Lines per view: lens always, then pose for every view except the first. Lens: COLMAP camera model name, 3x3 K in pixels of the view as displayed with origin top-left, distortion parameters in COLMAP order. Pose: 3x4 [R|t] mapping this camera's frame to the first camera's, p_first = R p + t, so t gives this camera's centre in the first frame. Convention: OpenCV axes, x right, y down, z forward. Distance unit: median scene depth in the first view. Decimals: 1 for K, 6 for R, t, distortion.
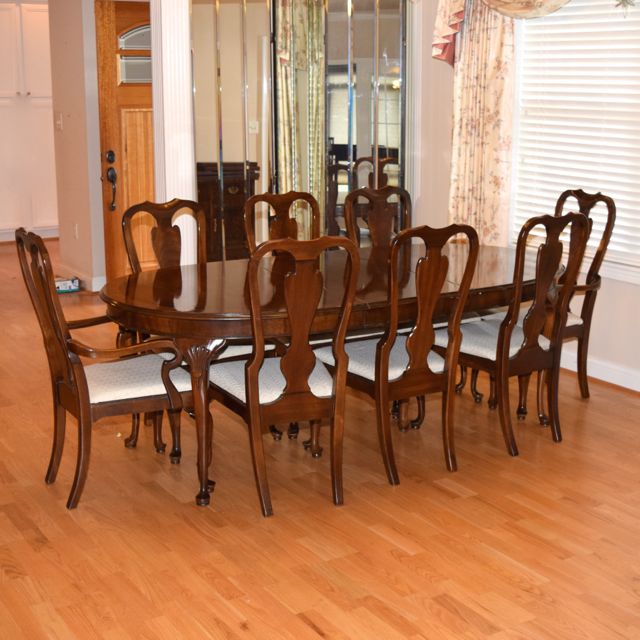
lens RADIAL K [[1089.5, 0, 322.1], [0, 1089.5, 325.0], [0, 0, 1]] dist [-0.061966, 0.000000]
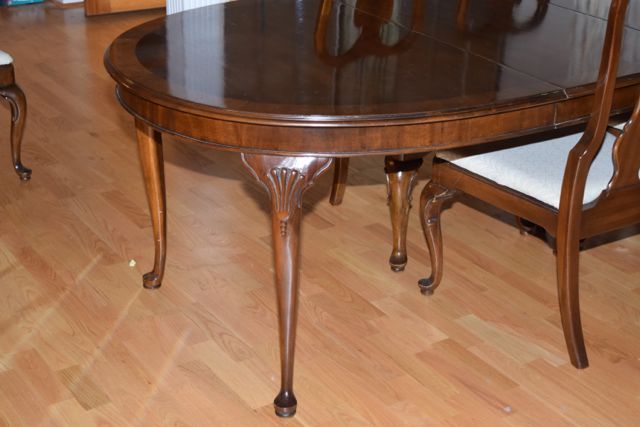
lens RADIAL K [[1178.9, 0, 319.9], [0, 1178.9, 212.3], [0, 0, 1]] dist [0.022040, 0.000000]
pose [[0.999753, 0.000054, 0.022209, -0.100485], [-0.004096, 0.983296, 0.181970, -0.066633], [-0.021828, -0.182016, 0.983053, 0.341160]]
